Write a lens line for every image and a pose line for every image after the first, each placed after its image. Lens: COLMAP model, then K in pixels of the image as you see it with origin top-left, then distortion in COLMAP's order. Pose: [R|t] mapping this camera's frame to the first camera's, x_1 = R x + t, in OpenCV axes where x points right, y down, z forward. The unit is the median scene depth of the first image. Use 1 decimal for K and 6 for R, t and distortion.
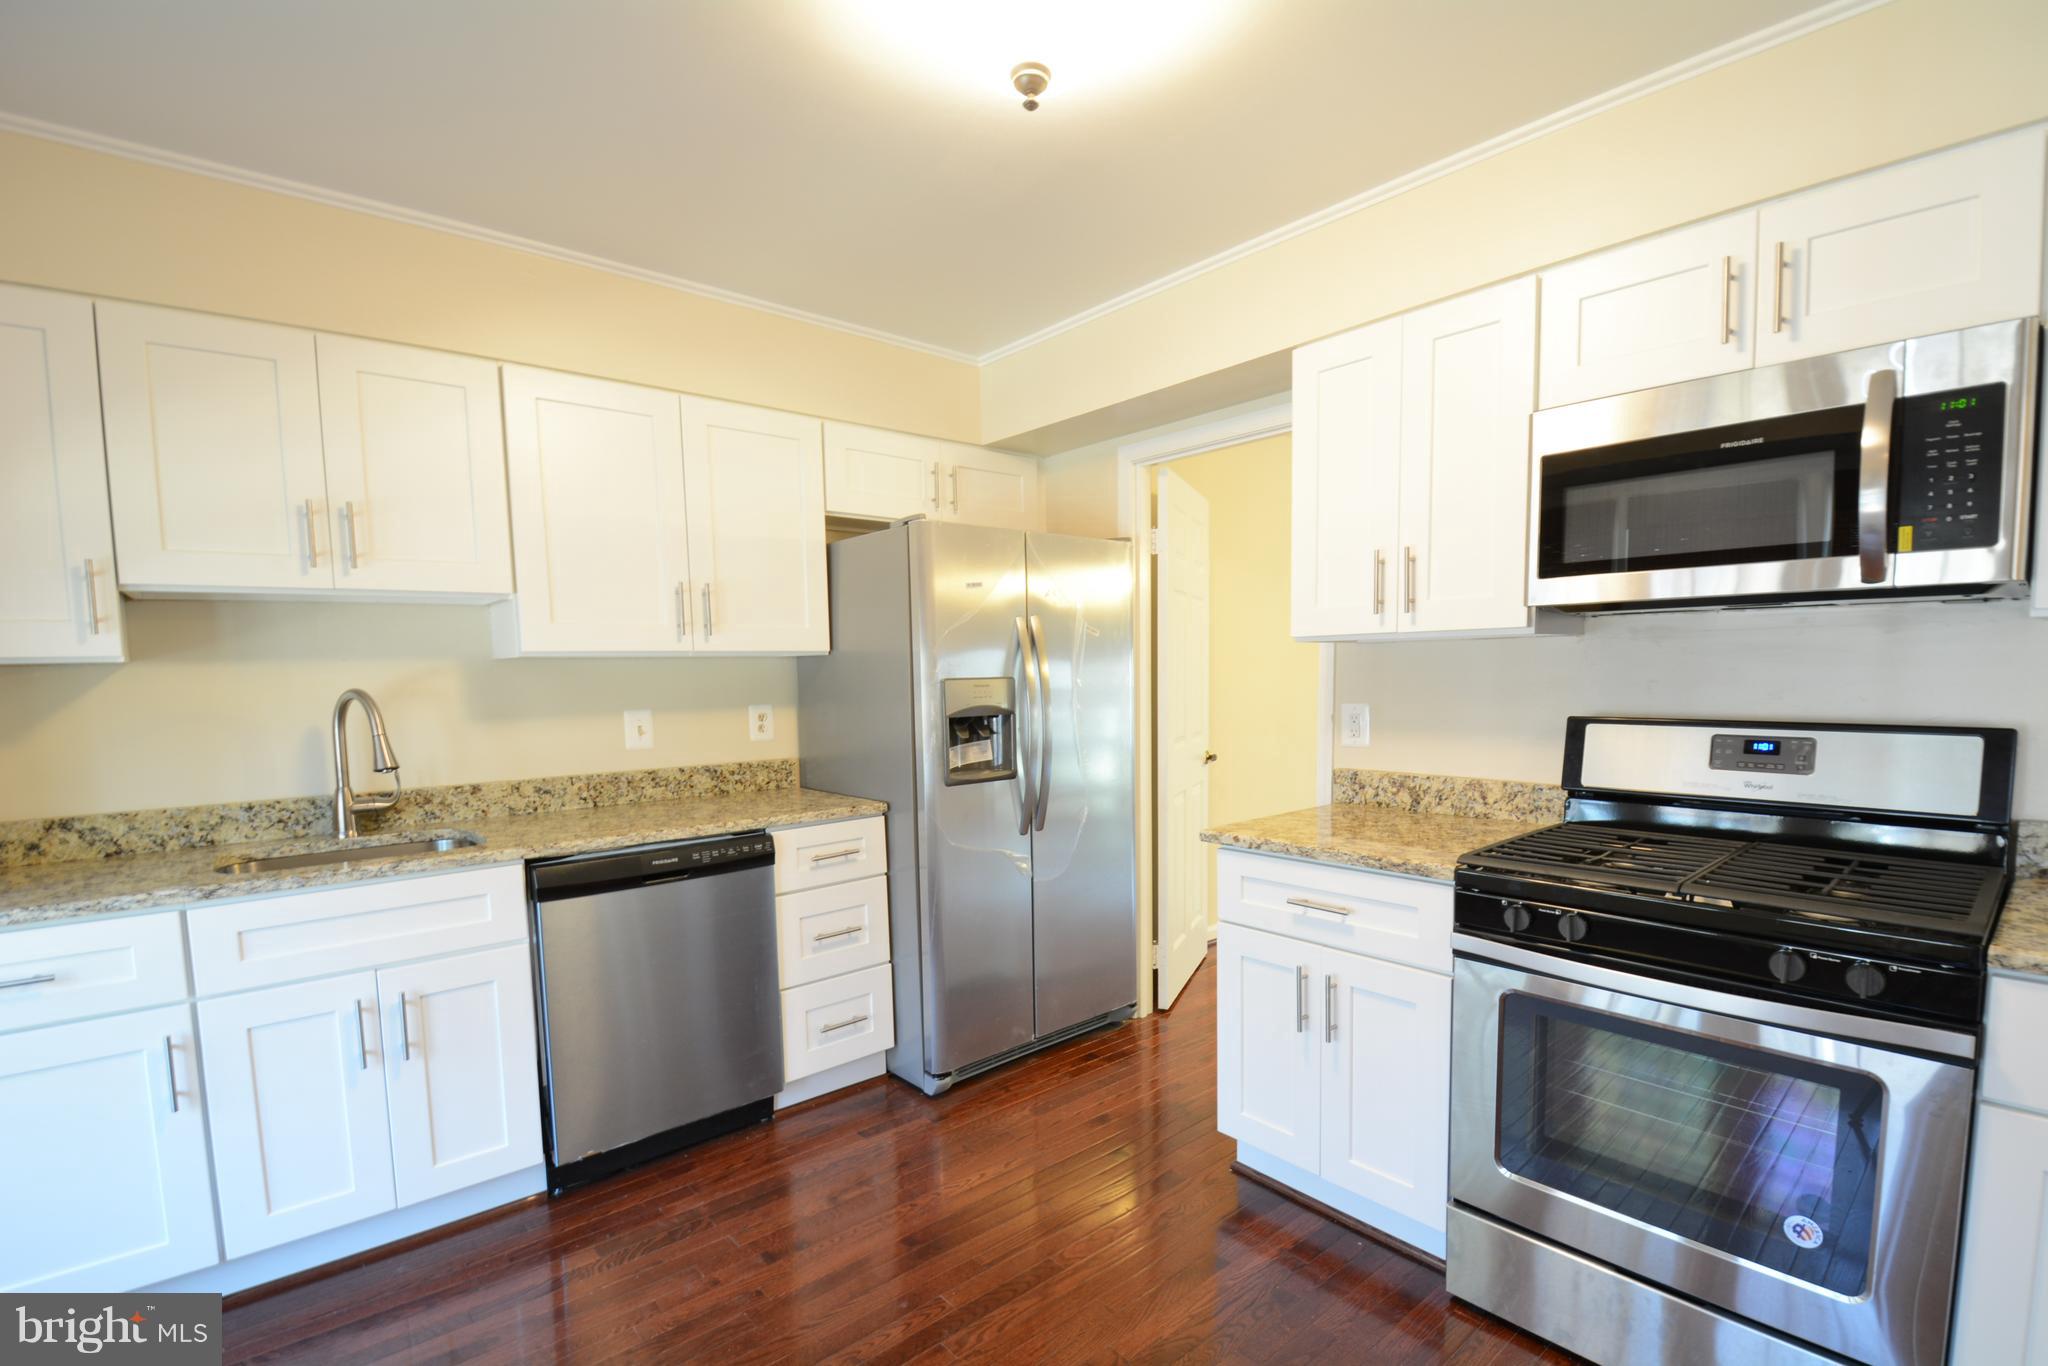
lens RADIAL K [[931.3, 0, 1048.0], [0, 931.3, 752.0], [0, 0, 1]] dist [0.018912, -0.024950]
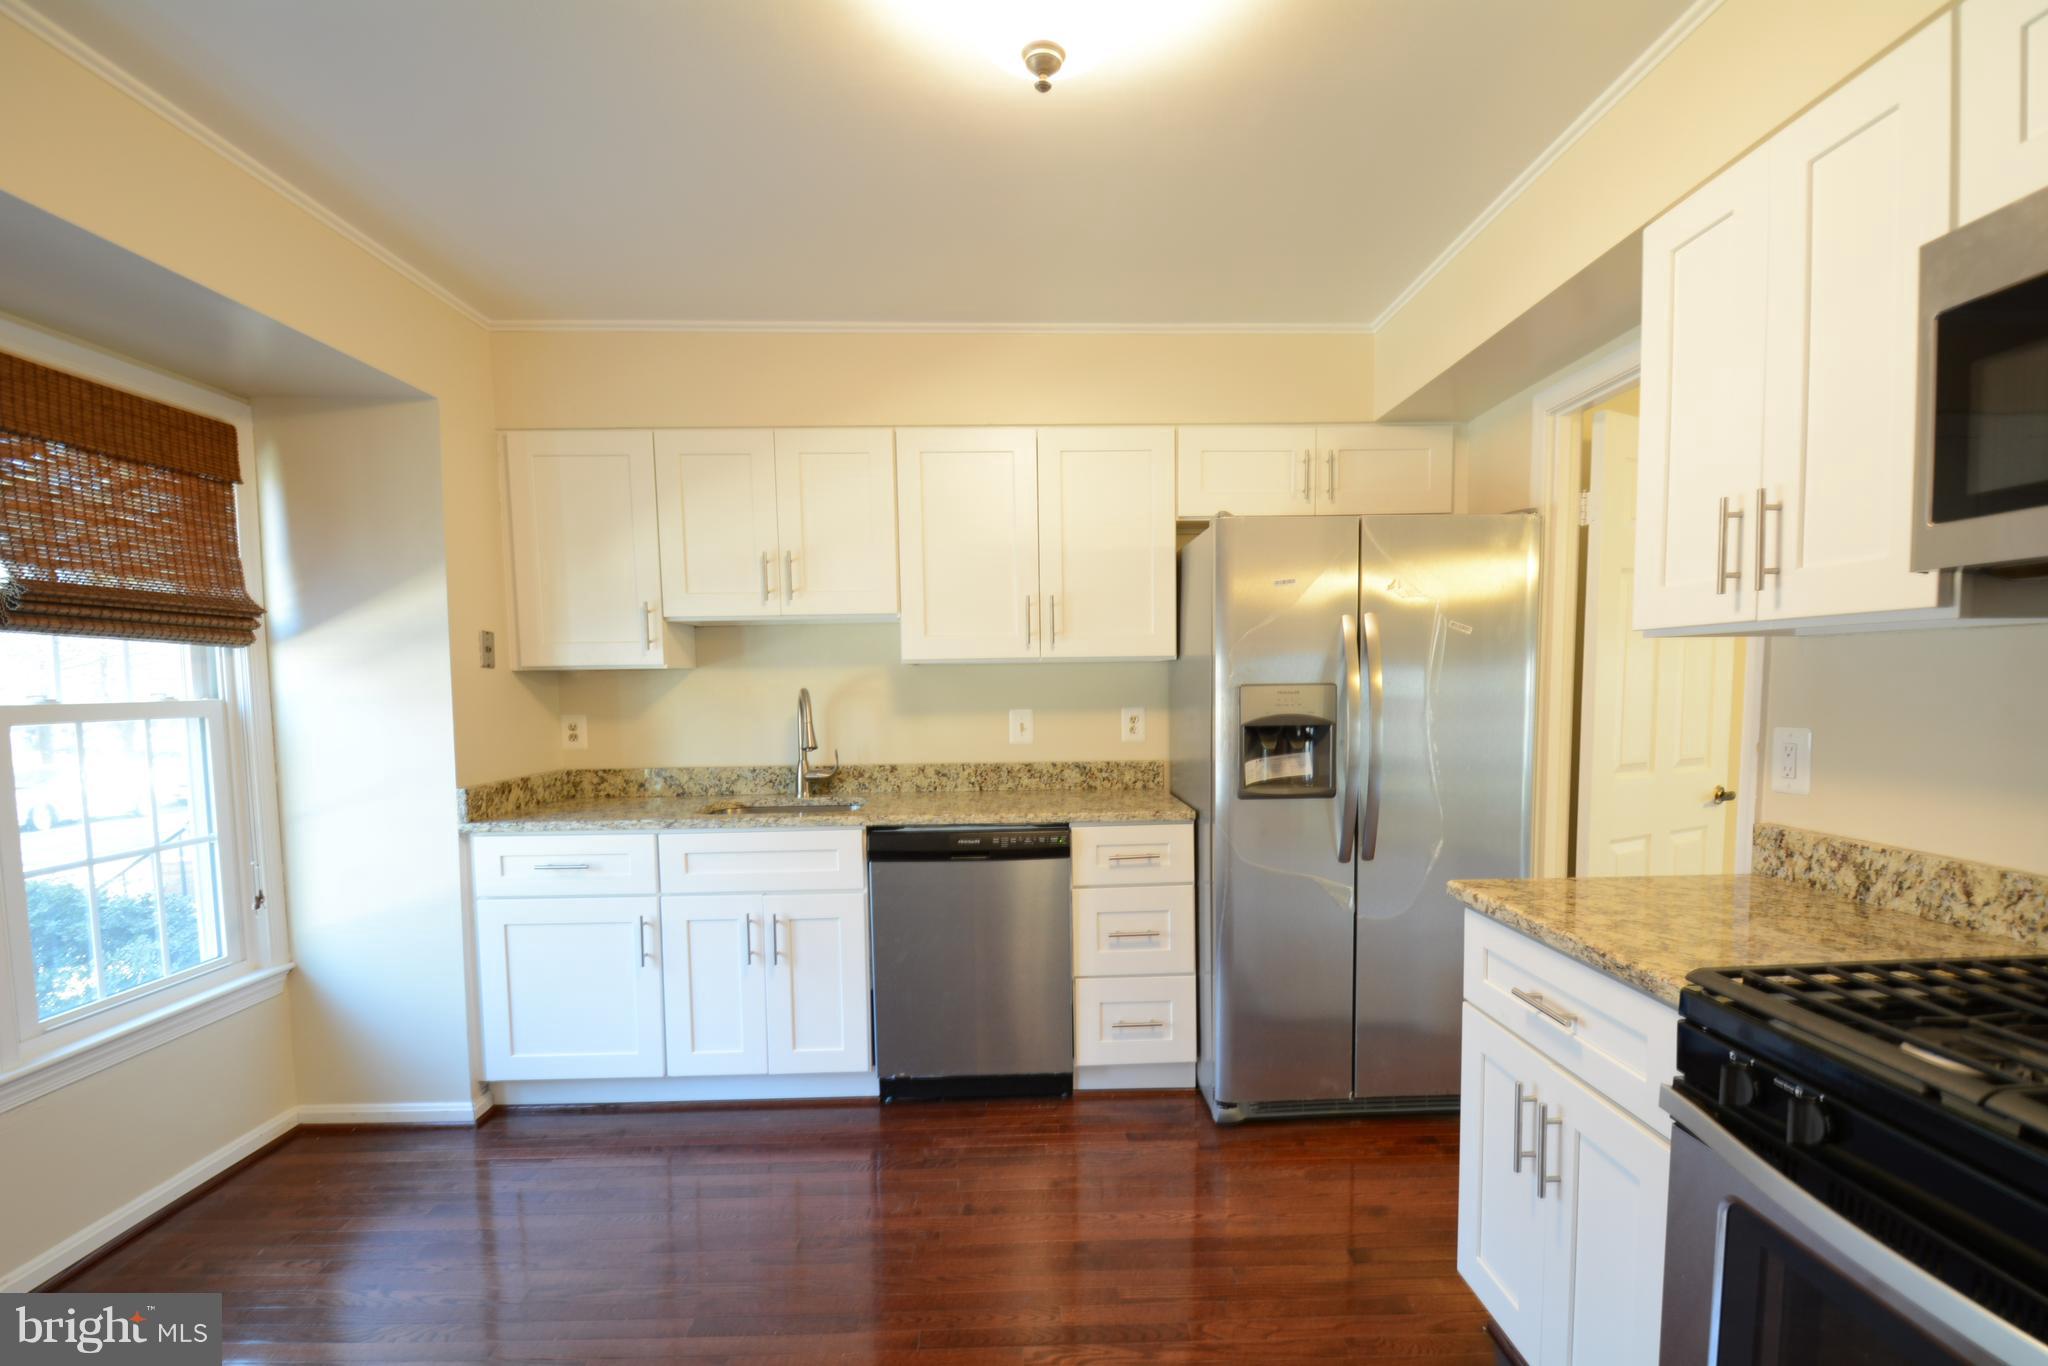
lens RADIAL K [[931.3, 0, 1048.0], [0, 931.3, 752.0], [0, 0, 1]] dist [0.018912, -0.024950]
pose [[0.773853, 0.055281, -0.630948, 0.356003], [-0.056937, 0.998222, 0.017627, -0.017208], [0.630801, 0.022284, 0.775625, 0.160217]]
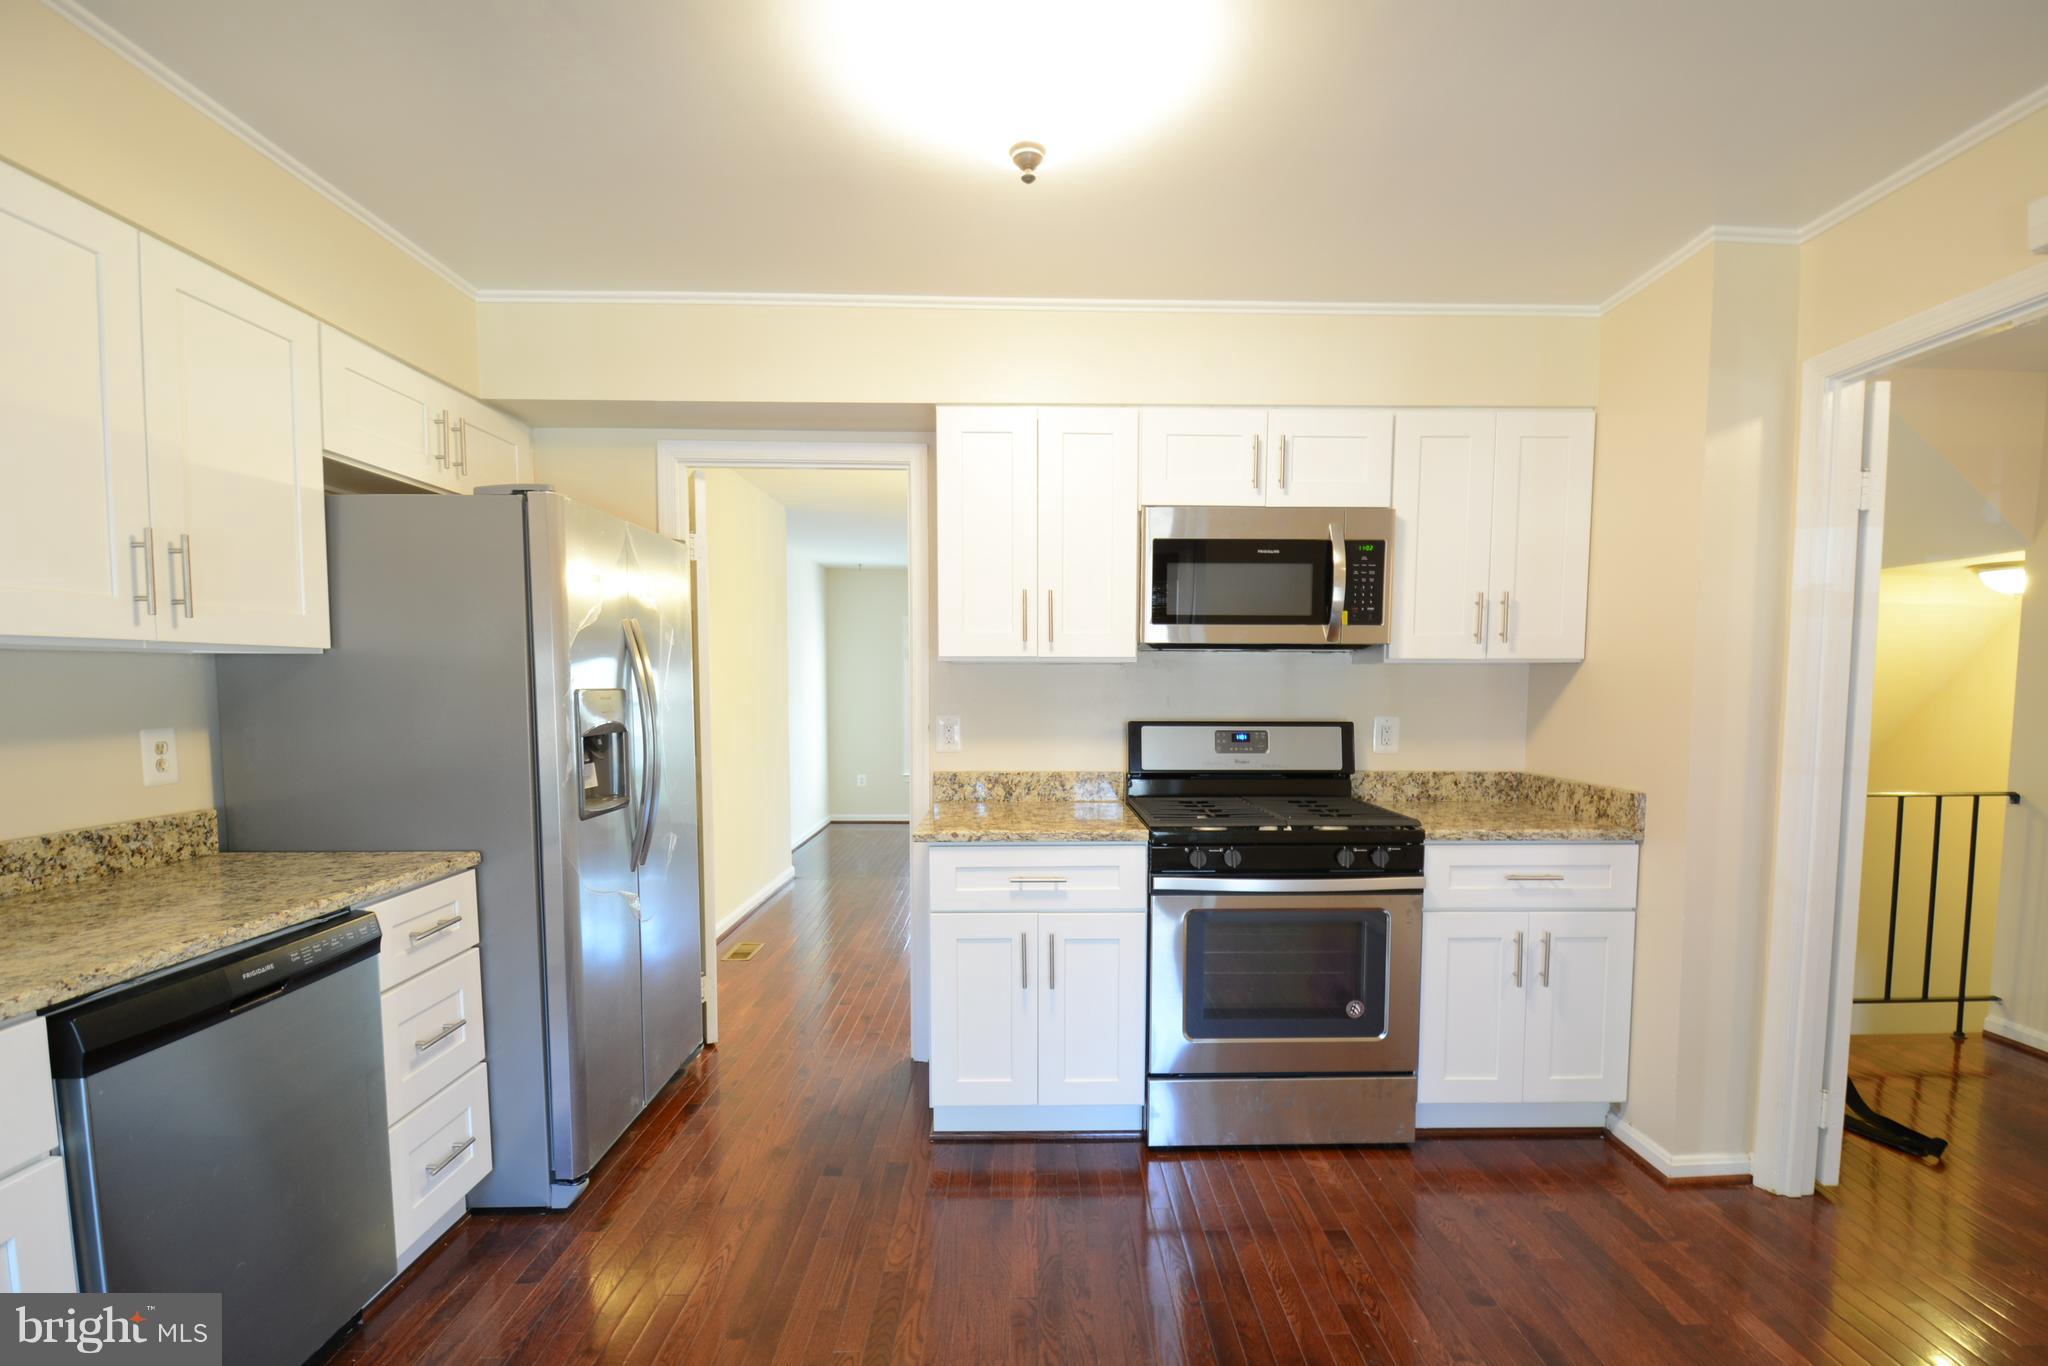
lens RADIAL K [[931.3, 0, 1048.0], [0, 931.3, 752.0], [0, 0, 1]] dist [0.018912, -0.024950]
pose [[0.642592, -0.039352, 0.765197, -0.507543], [0.055637, 0.998440, 0.004625, -0.004721], [-0.764186, 0.039602, 0.643780, 0.164576]]
